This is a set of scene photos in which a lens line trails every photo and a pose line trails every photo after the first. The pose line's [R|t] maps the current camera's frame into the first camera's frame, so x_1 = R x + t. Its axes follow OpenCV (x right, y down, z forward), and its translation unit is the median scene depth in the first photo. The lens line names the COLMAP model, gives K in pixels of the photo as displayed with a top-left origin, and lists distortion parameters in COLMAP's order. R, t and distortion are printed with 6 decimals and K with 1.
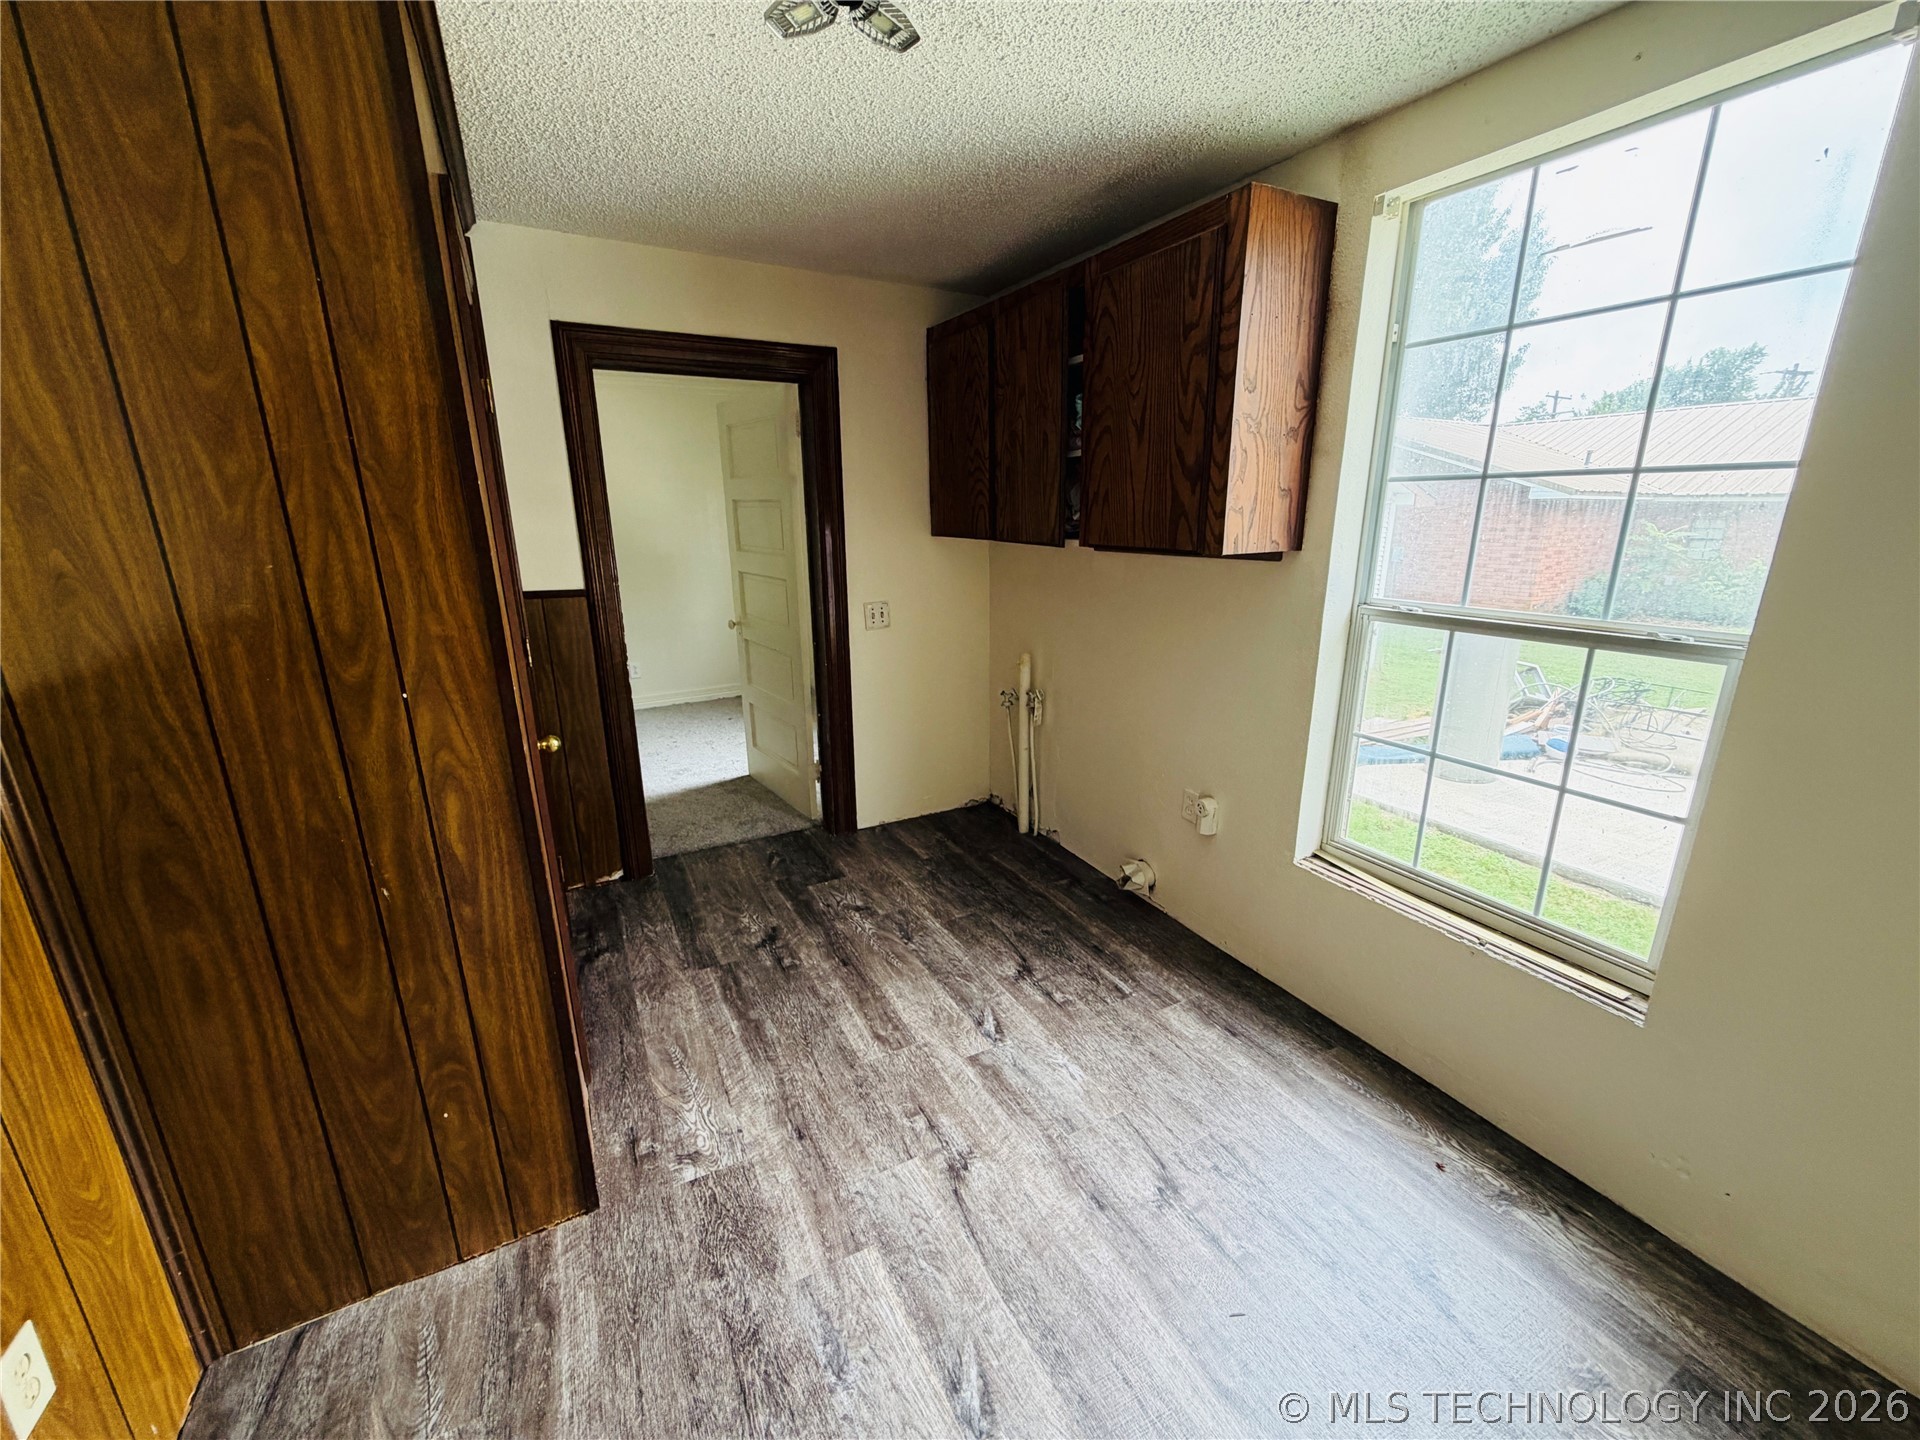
lens RADIAL K [[752.2, 0, 956.6], [0, 752.2, 720.0], [0, 0, 1]] dist [-0.001378, -0.000453]
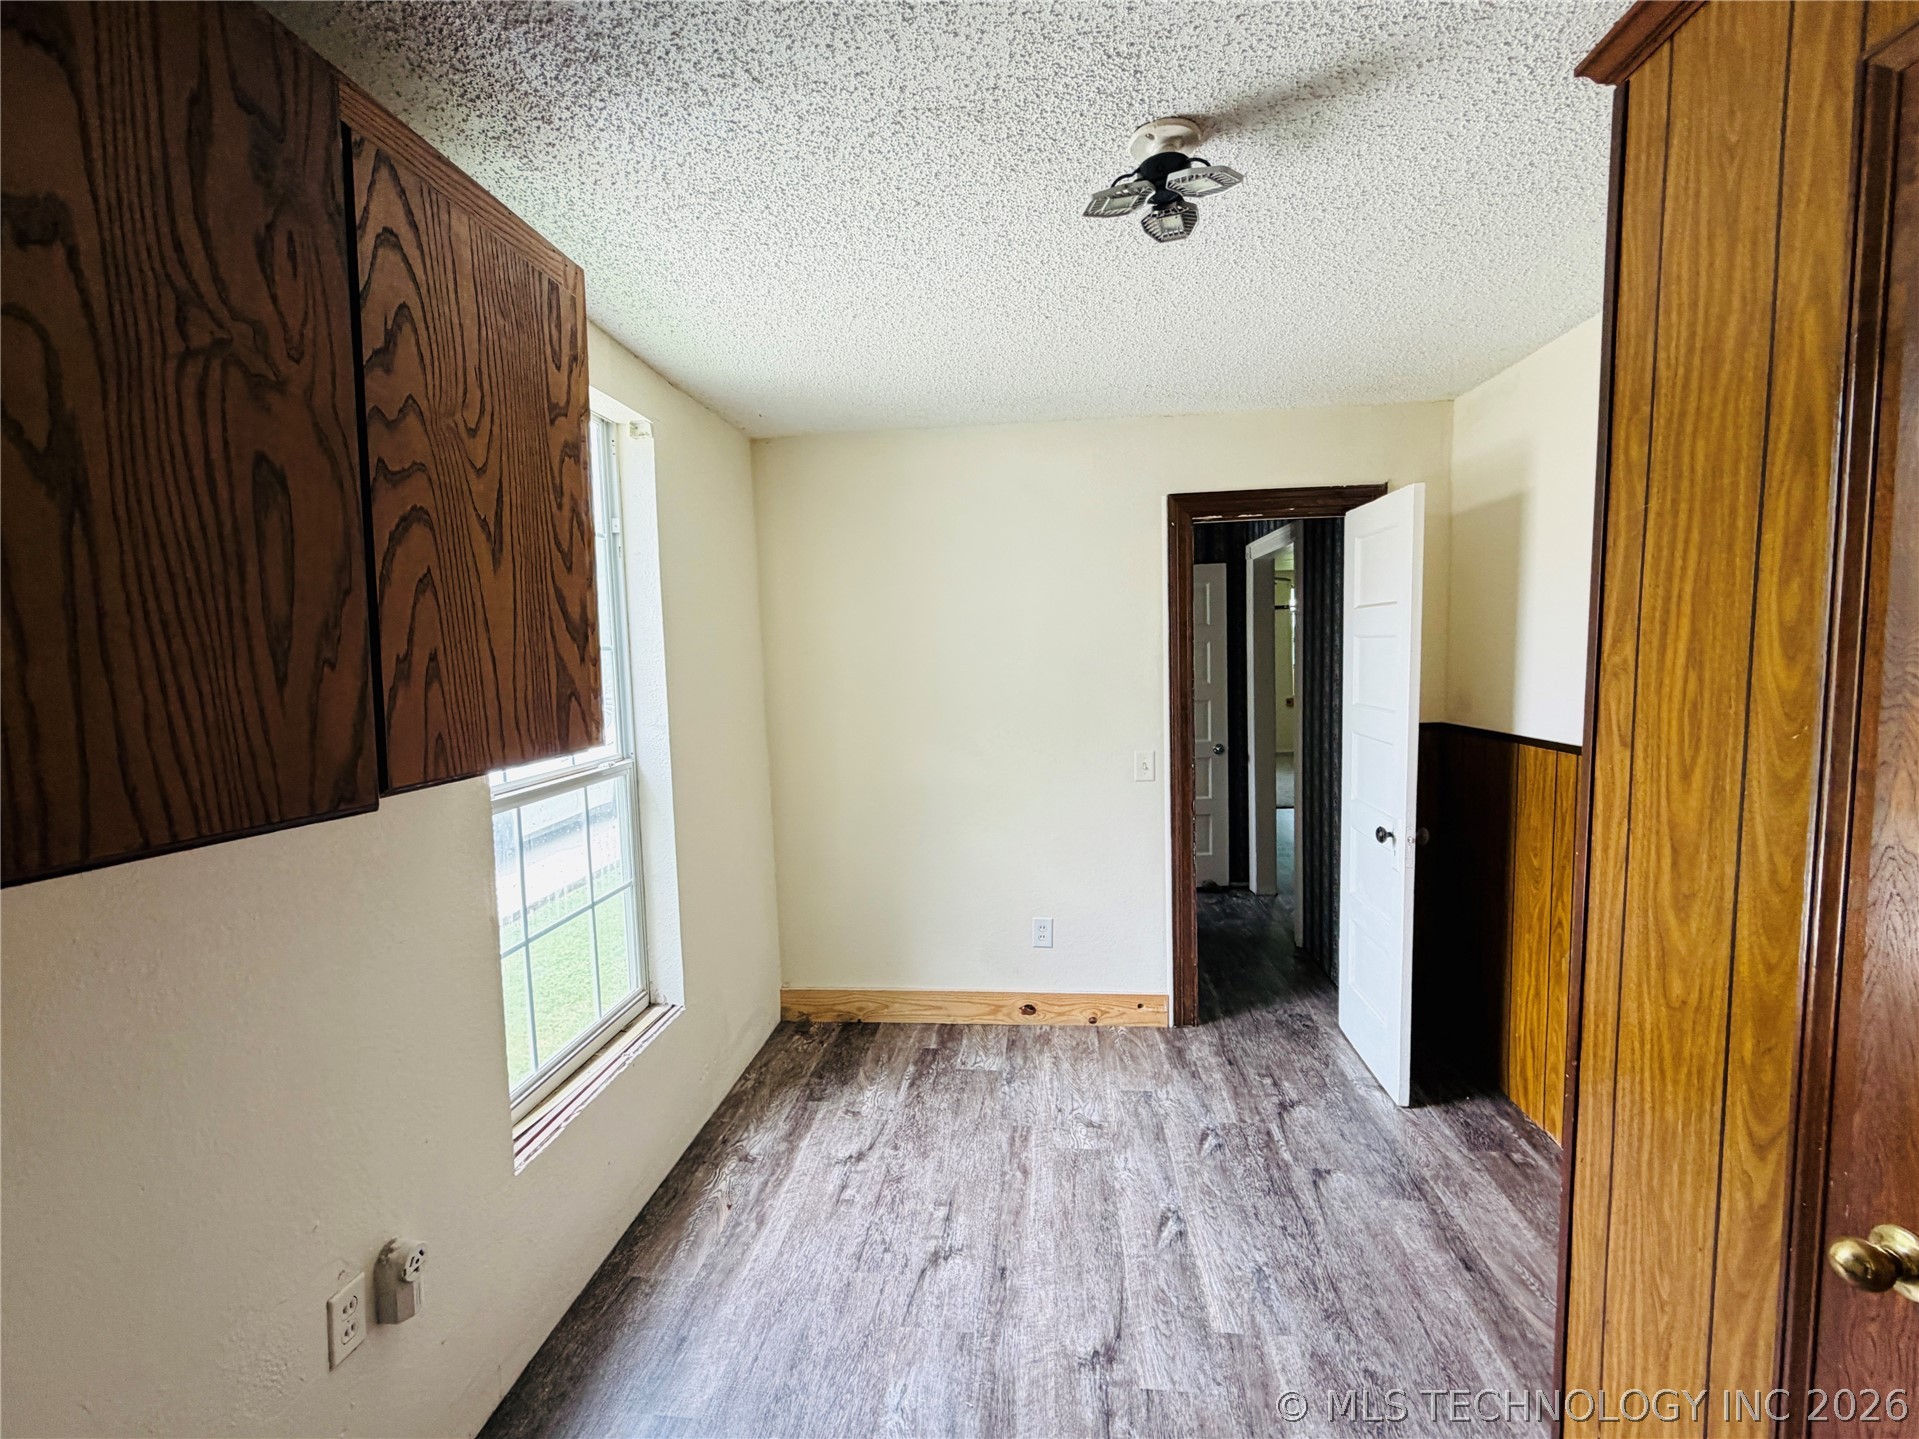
lens RADIAL K [[806.7, 0, 959.5], [0, 806.7, 719.5], [0, 0, 1]] dist [-0.000522, -0.000154]
pose [[-0.817557, -0.025199, 0.575297, -0.400683], [0.178946, 0.938463, 0.295407, -0.461411], [-0.547339, 0.344459, -0.762737, 1.570134]]
